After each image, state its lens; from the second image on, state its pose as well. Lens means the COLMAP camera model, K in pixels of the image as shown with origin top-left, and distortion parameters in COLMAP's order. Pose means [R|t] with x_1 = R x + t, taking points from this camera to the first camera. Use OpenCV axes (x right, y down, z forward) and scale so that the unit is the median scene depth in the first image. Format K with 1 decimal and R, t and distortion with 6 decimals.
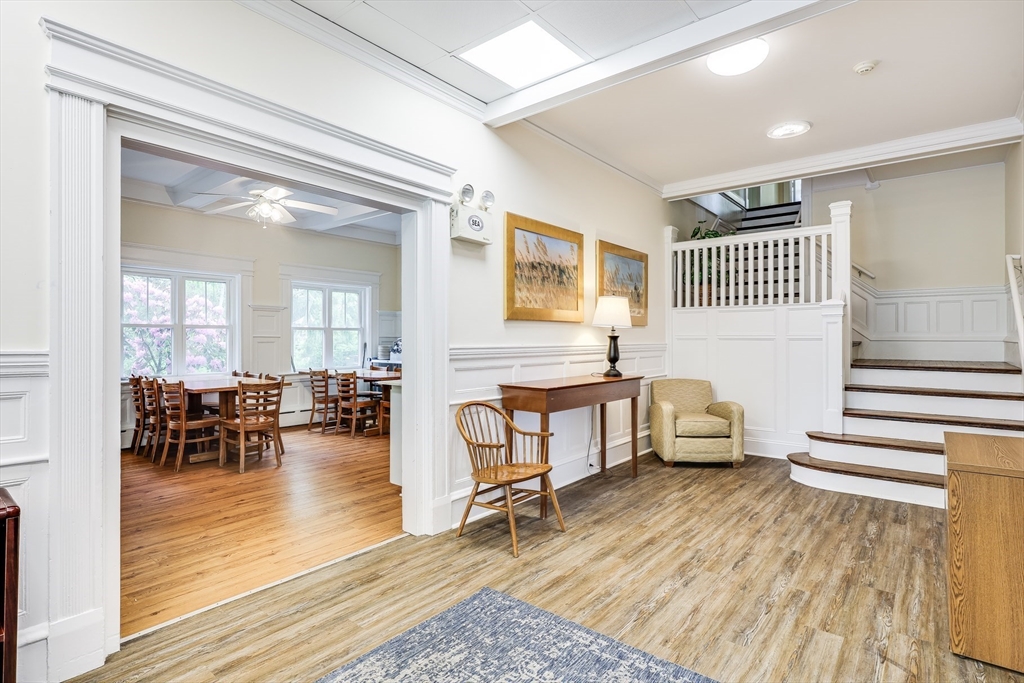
lens RADIAL K [[517.6, 0, 509.8], [0, 517.6, 339.2], [0, 0, 1]] dist [0.001012, 0.001870]
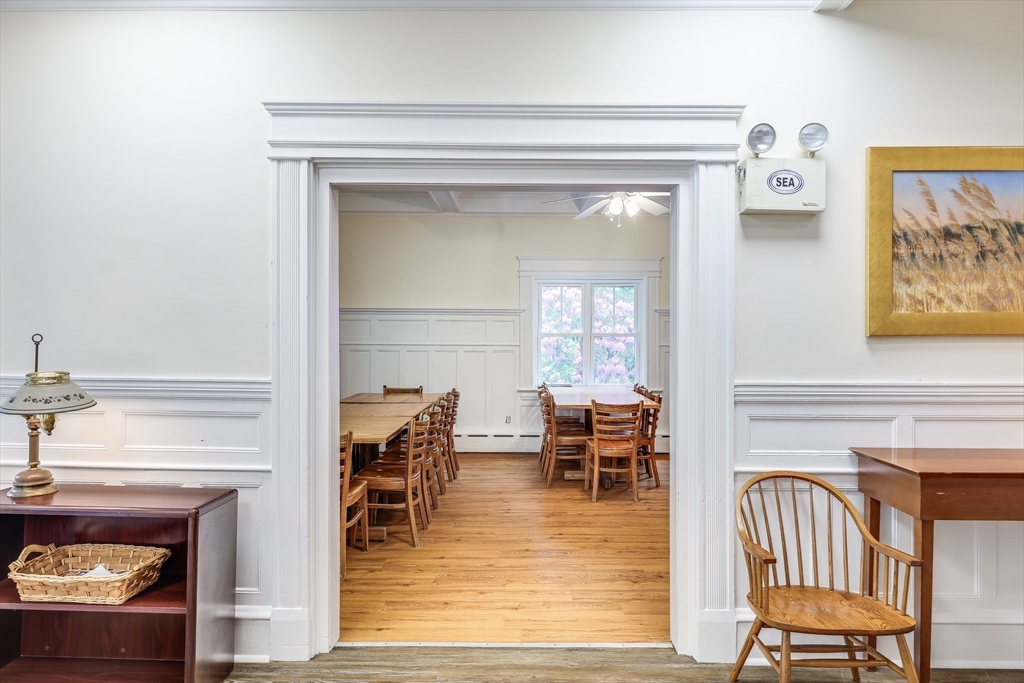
lens RADIAL K [[608.4, 0, 507.0], [0, 608.4, 338.5], [0, 0, 1]] dist [0.003095, 0.000997]
pose [[0.628522, 0.003384, -0.777784, 0.259790], [-0.000562, 0.999992, 0.003897, -0.037612], [0.777792, -0.002012, 0.628519, 0.260057]]
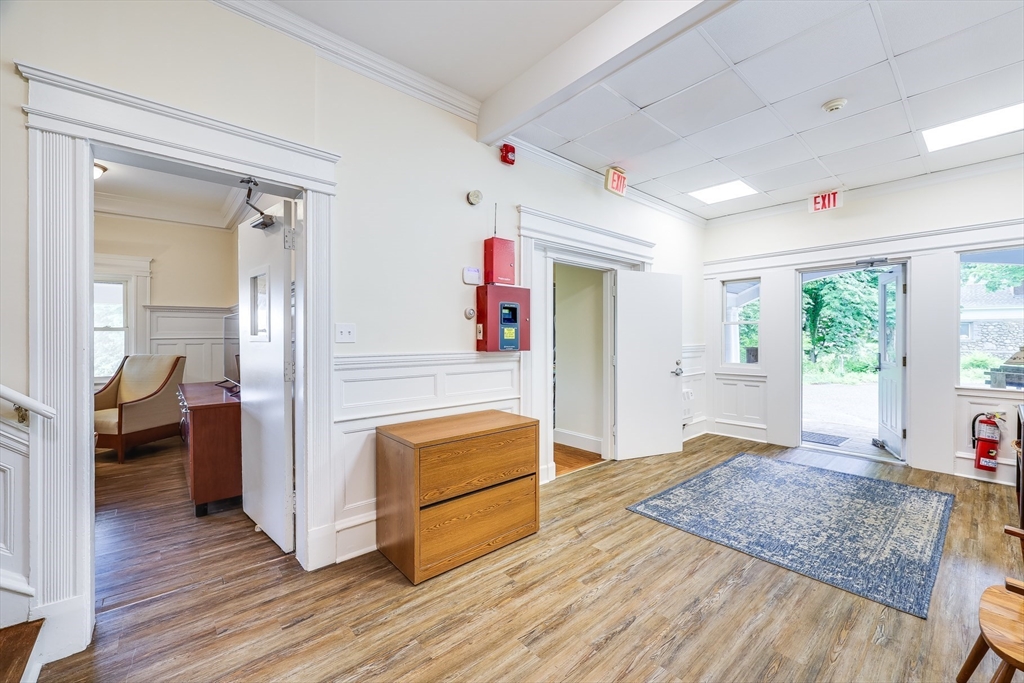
lens RADIAL K [[404.4, 0, 513.5], [0, 404.4, 340.5], [0, 0, 1]] dist [0.001364, 0.000472]
pose [[-0.985243, -0.000257, 0.171161, 0.371441], [0.000382, 0.999993, 0.003703, -0.014596], [-0.171161, 0.003714, -0.985236, 1.225131]]
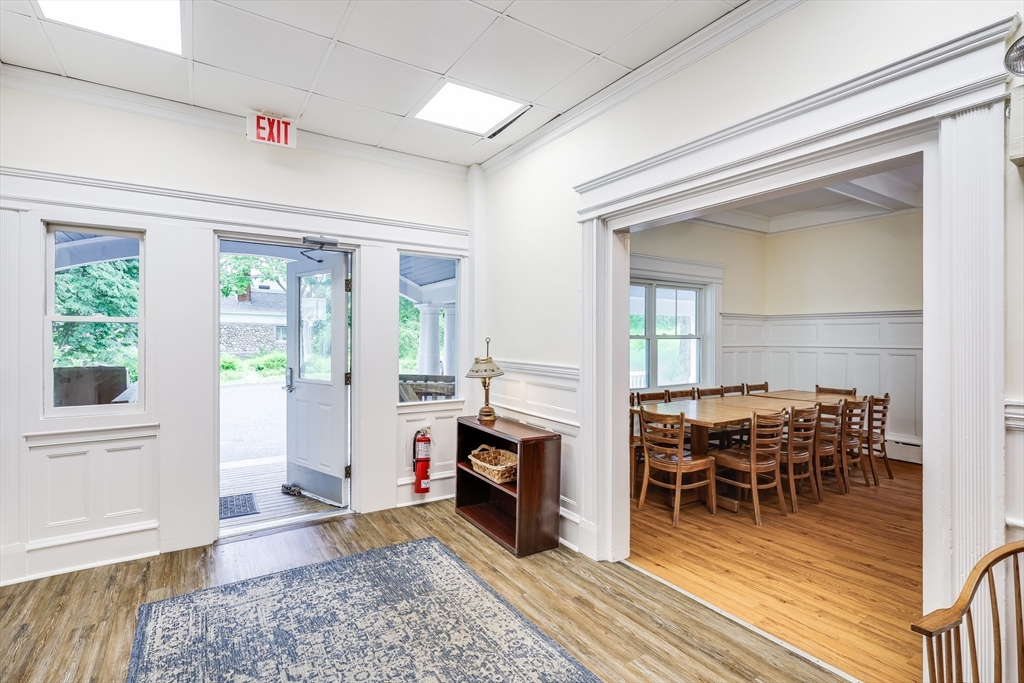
lens RADIAL K [[481.4, 0, 511.7], [0, 481.4, 339.7], [0, 0, 1]] dist [-0.001035, -0.001620]
pose [[-0.297775, -0.000388, -0.954636, 0.379826], [-0.000141, 1.000000, -0.000362, -0.035265], [0.954636, 0.000026, -0.297775, 0.611098]]
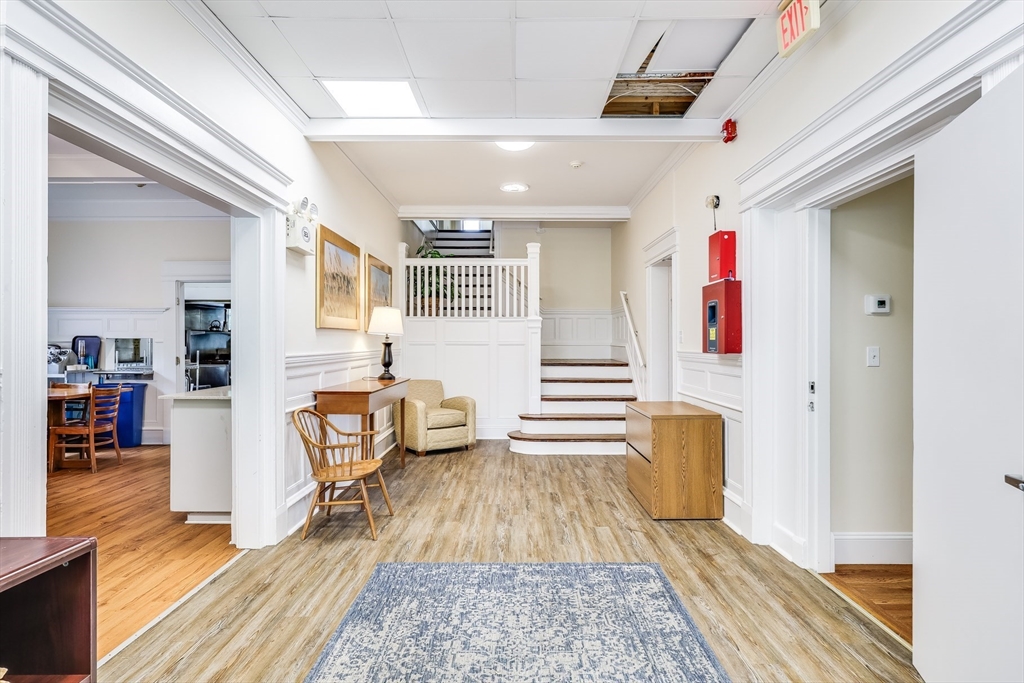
lens RADIAL K [[547.0, 0, 519.3], [0, 547.0, 340.2], [0, 0, 1]] dist [0.001256, -0.001313]
pose [[0.769072, 0.002209, 0.639159, -0.389670], [-0.000361, 0.999995, -0.003022, -0.010047], [-0.639163, 0.002093, 0.769069, -0.093754]]
